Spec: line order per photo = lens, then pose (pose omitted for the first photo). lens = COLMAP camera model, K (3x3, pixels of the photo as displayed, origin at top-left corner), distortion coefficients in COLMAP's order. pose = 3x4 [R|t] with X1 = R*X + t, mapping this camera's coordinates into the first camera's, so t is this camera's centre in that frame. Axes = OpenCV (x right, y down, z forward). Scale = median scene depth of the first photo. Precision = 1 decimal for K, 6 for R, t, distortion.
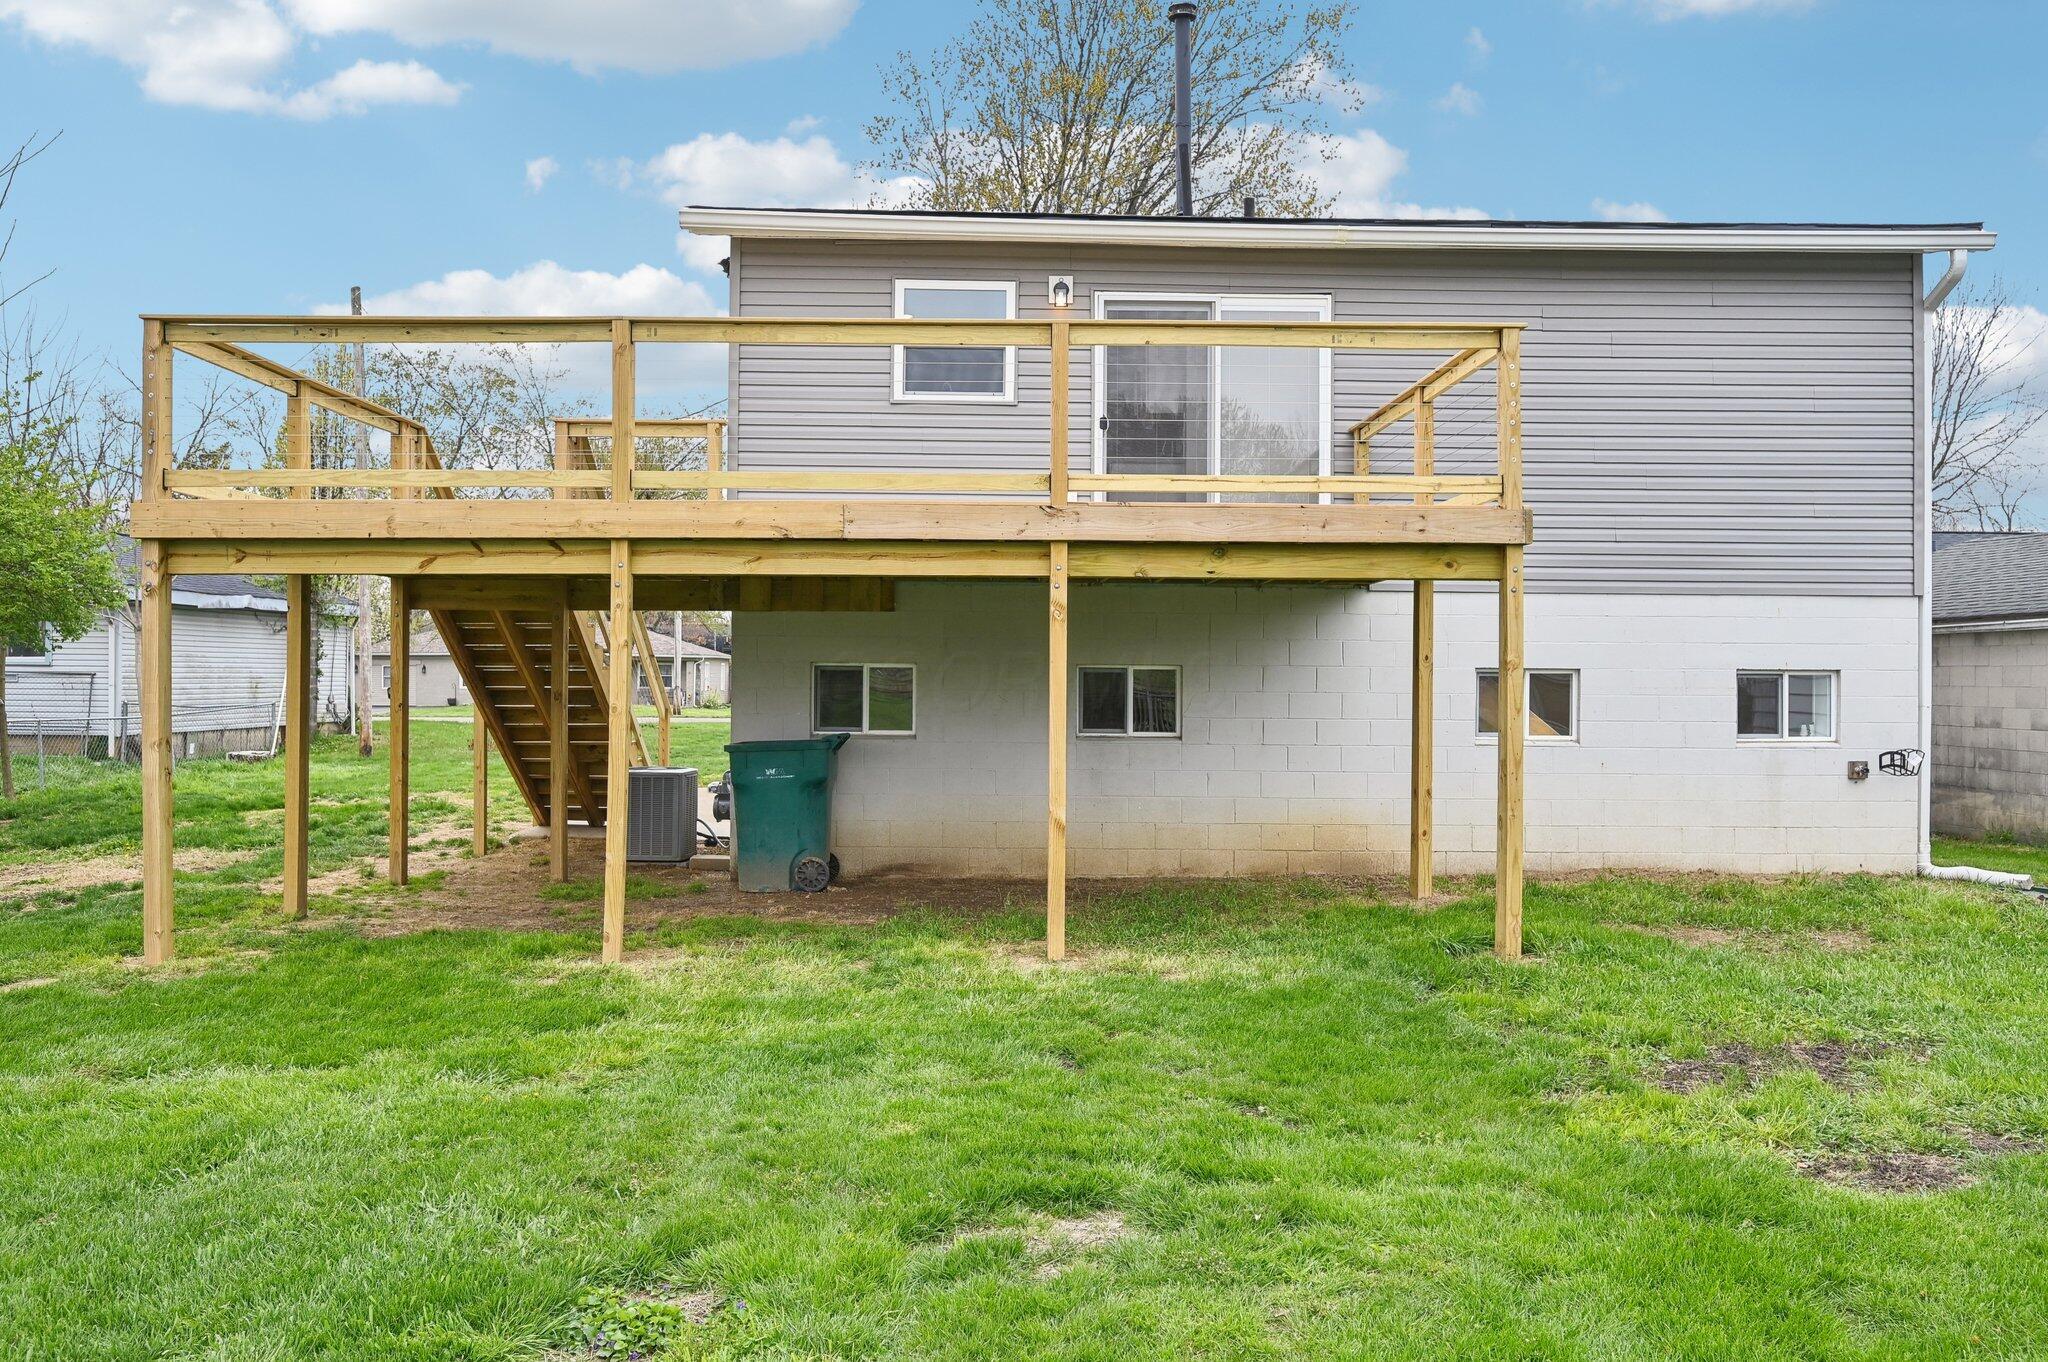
lens RADIAL K [[1595.4, 0, 1029.2], [0, 1595.4, 678.8], [0, 0, 1]] dist [0.005213, -0.003519]
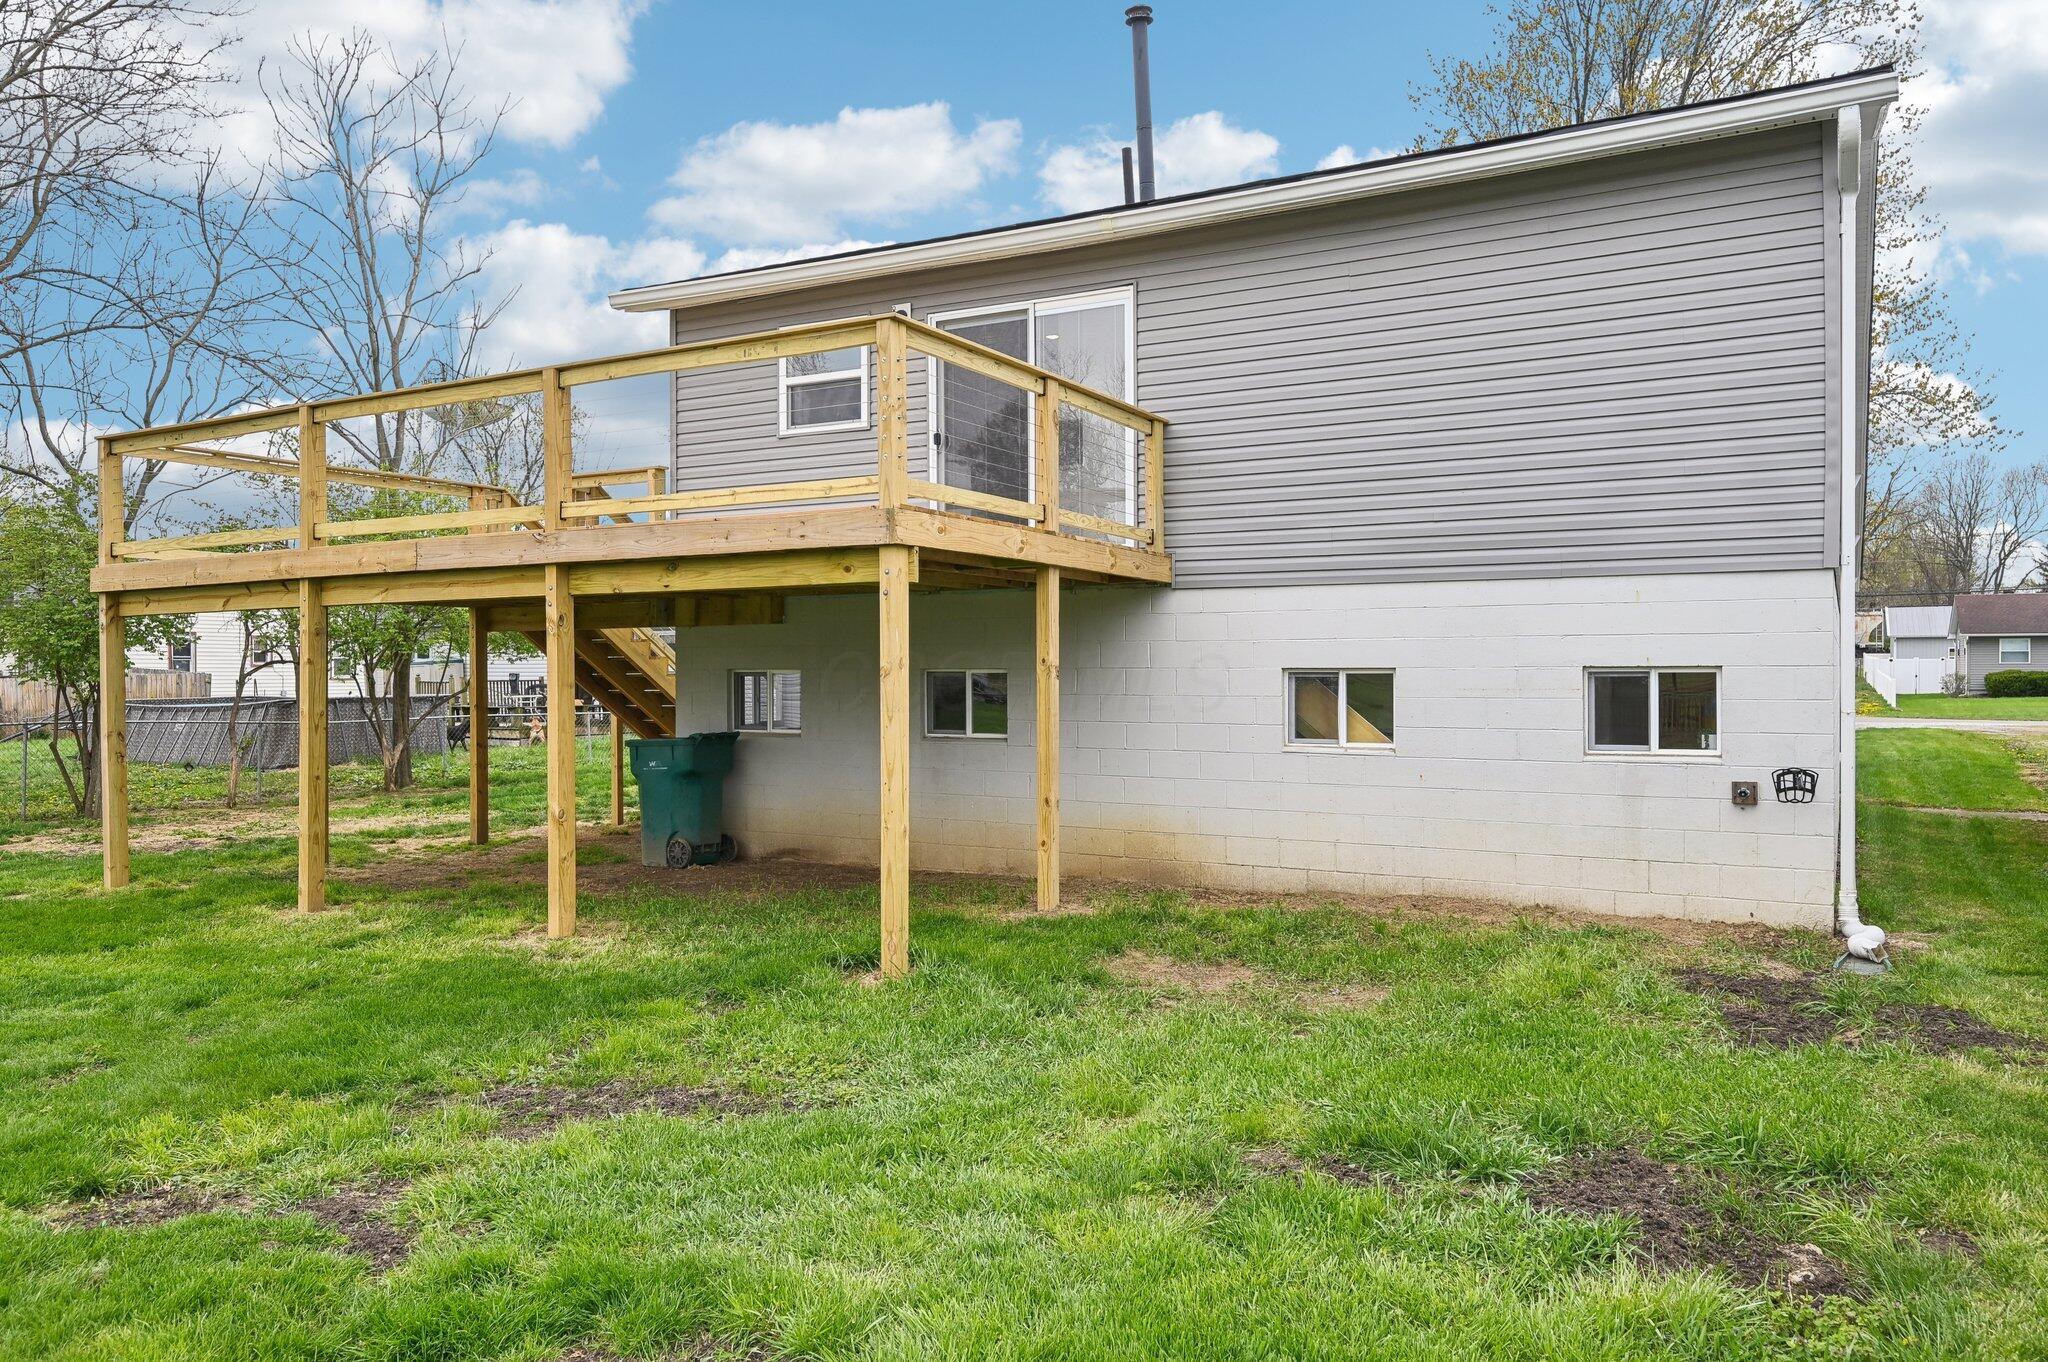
lens RADIAL K [[1458.0, 0, 1025.7], [0, 1458.0, 684.8], [0, 0, 1]] dist [0.008586, -0.001281]
pose [[0.861424, -0.004971, -0.507863, 0.583205], [0.008451, 0.999954, 0.004546, -0.002352], [0.507817, -0.008208, 0.861426, 0.201831]]
